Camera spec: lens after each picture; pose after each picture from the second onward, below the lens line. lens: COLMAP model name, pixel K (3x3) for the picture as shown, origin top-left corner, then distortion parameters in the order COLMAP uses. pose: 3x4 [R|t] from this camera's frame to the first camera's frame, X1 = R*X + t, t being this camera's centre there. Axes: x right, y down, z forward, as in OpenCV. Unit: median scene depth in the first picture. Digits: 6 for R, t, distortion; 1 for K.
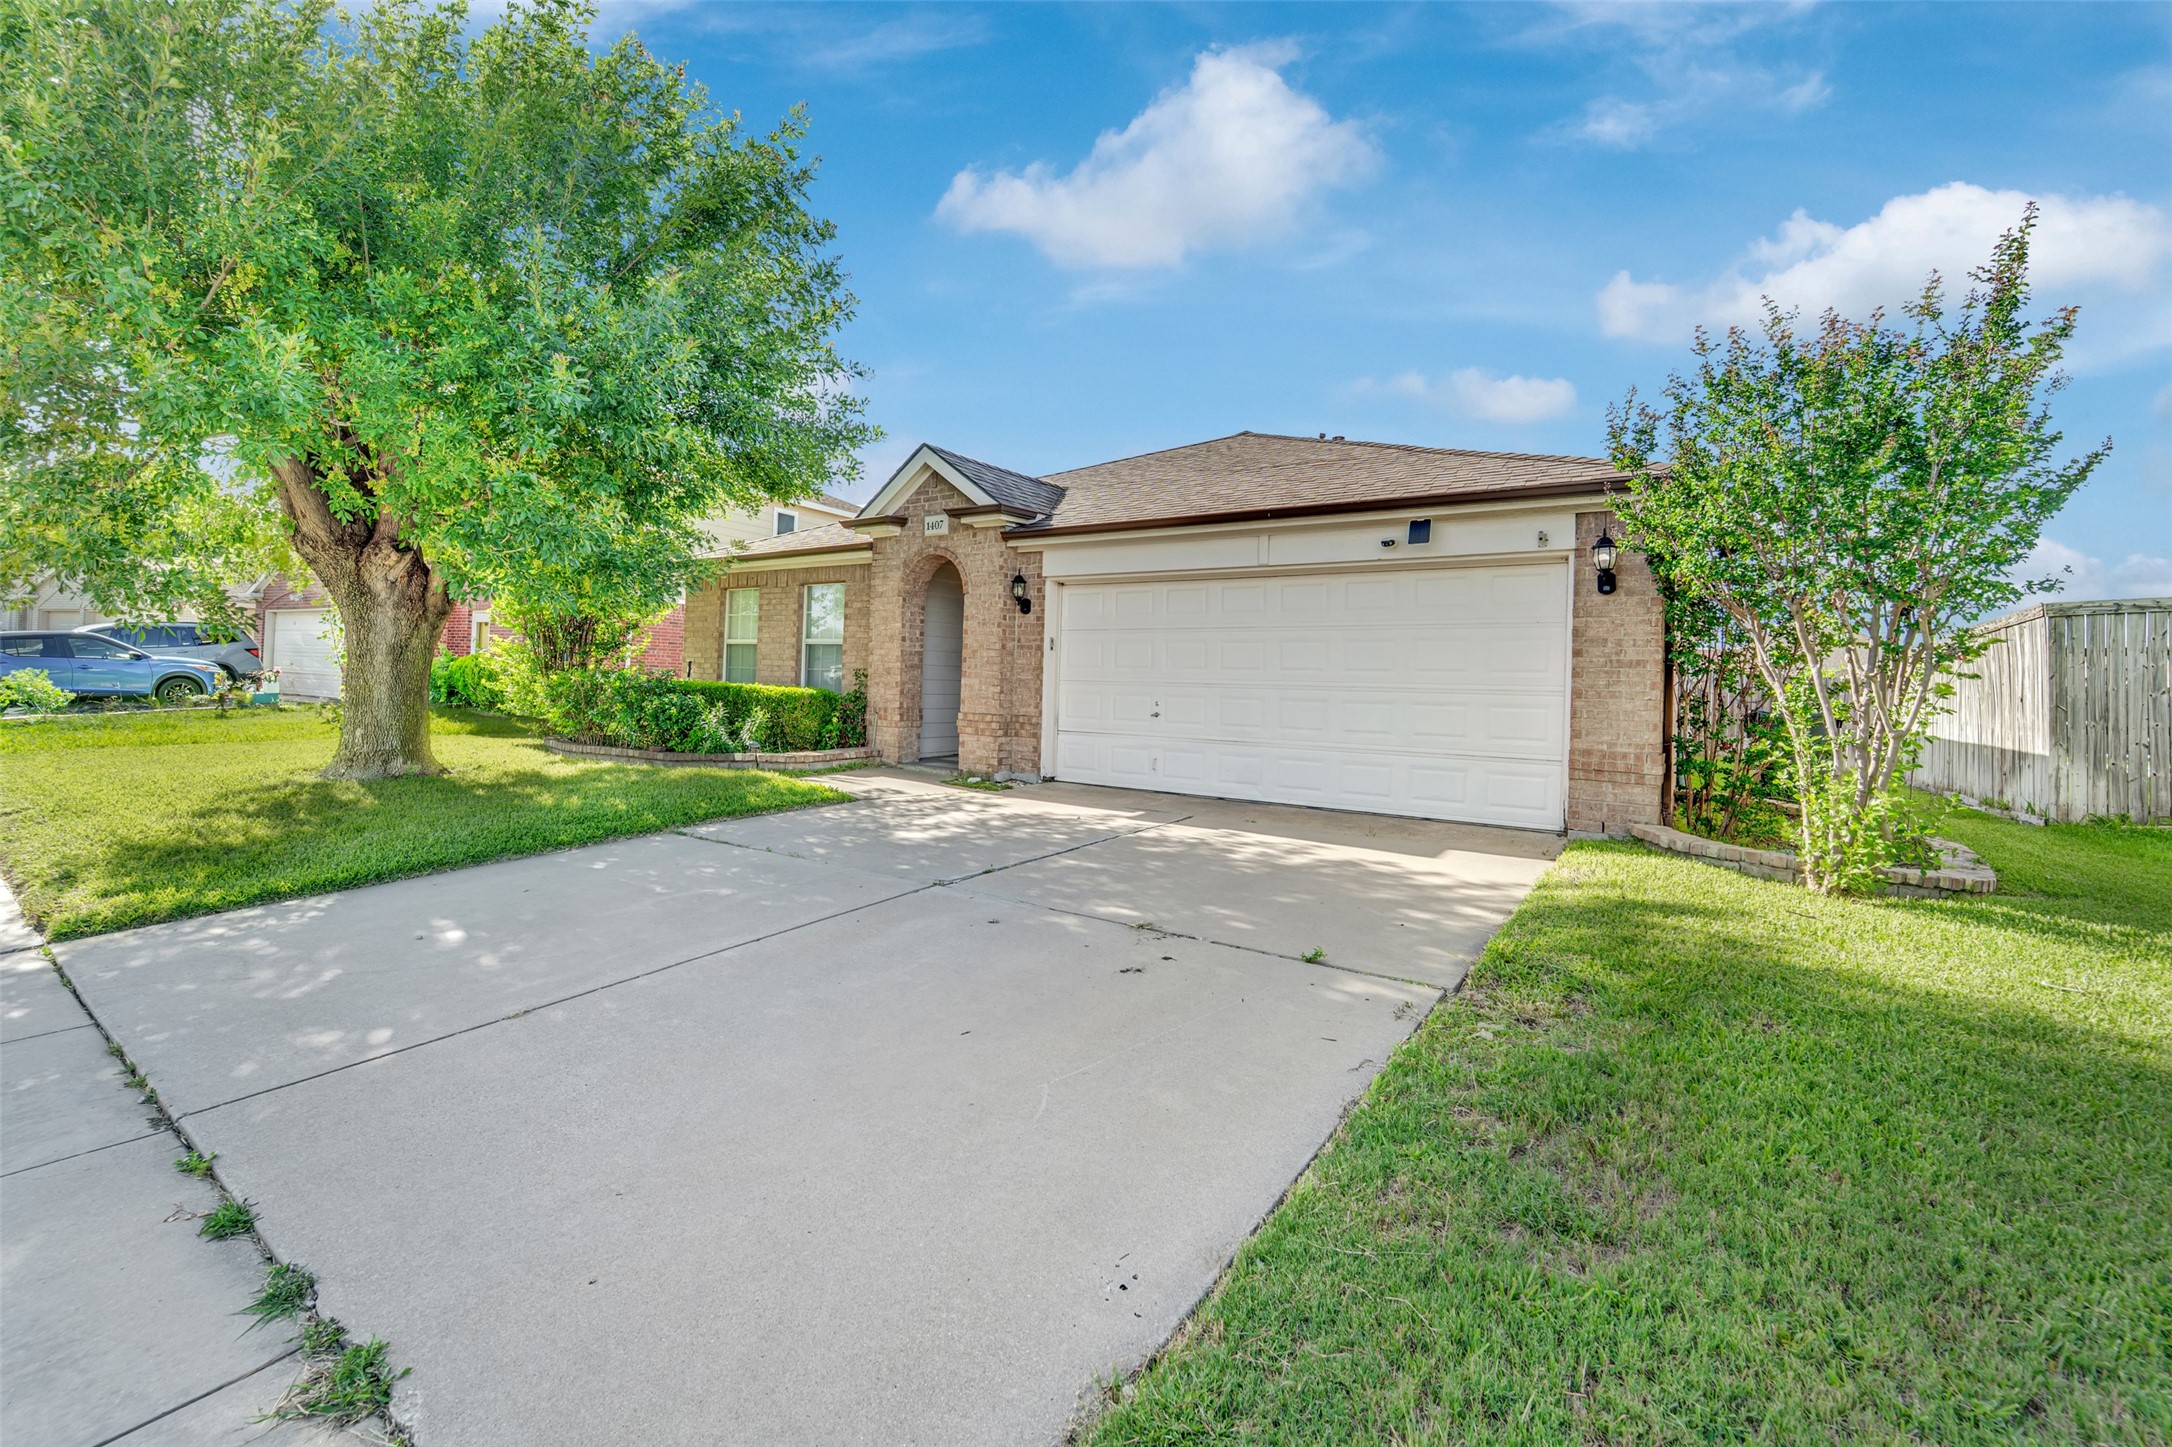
lens RADIAL K [[882.7, 0, 1085.3], [0, 882.7, 678.9], [0, 0, 1]] dist [-0.000528, 0.000026]
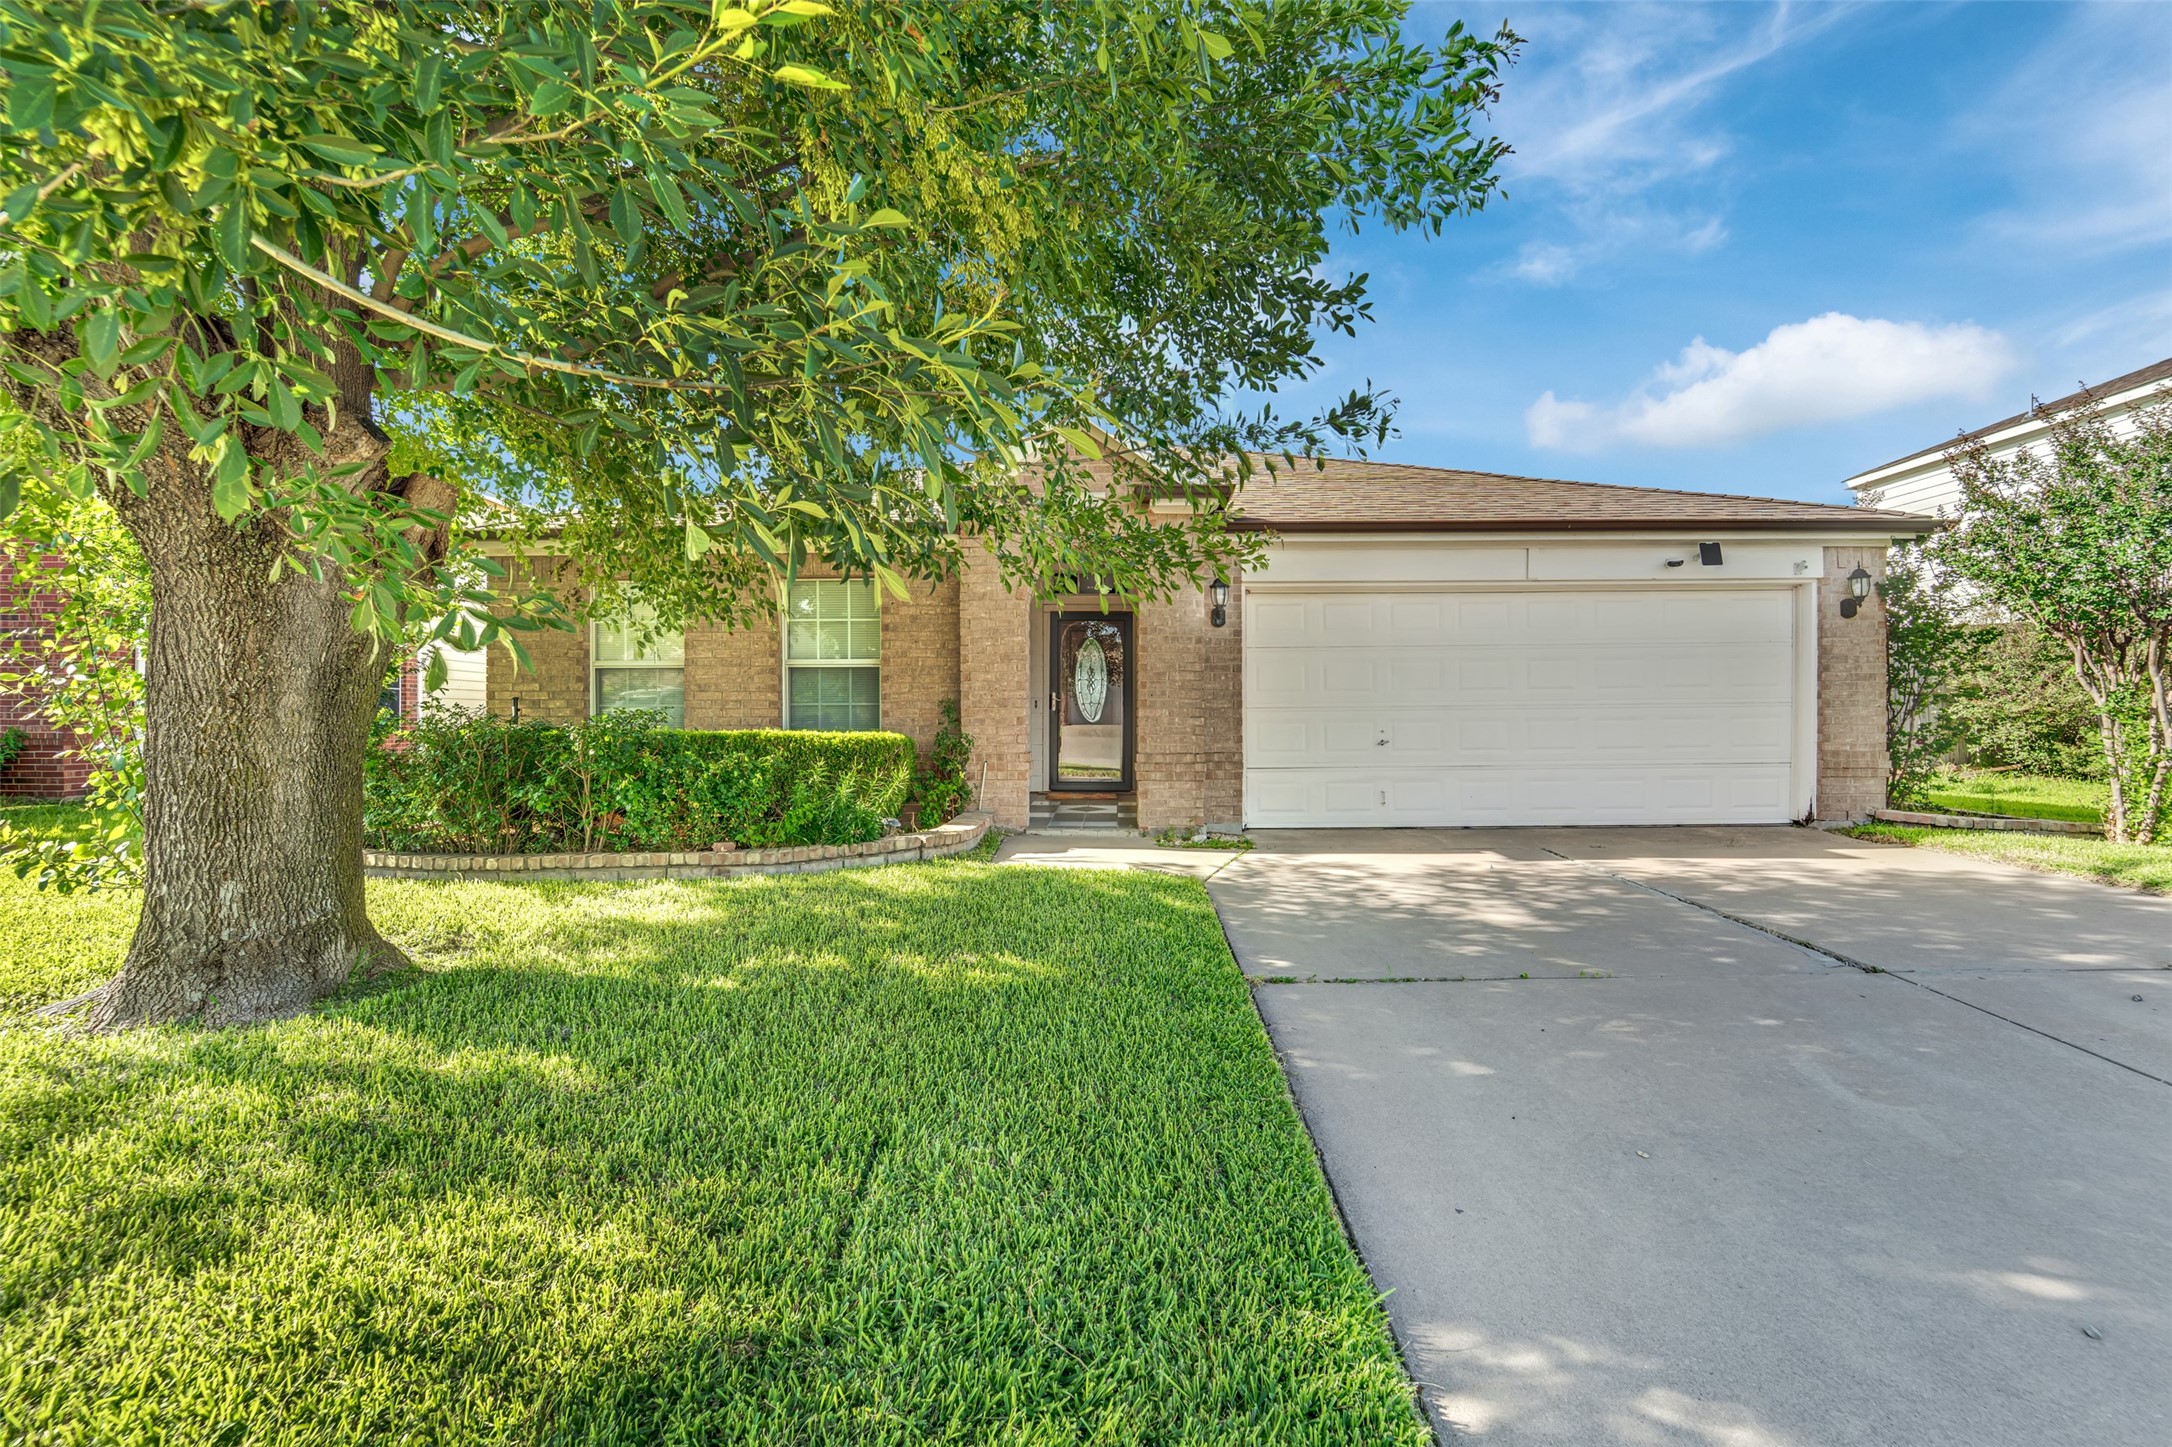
lens RADIAL K [[881.1, 0, 1097.8], [0, 881.1, 732.7], [0, 0, 1]] dist [0.000383, 0.000559]
pose [[0.832587, -0.046203, 0.551964, -0.712835], [0.027738, 0.998742, 0.041762, -0.016091], [-0.553199, -0.019460, 0.832822, 0.457323]]
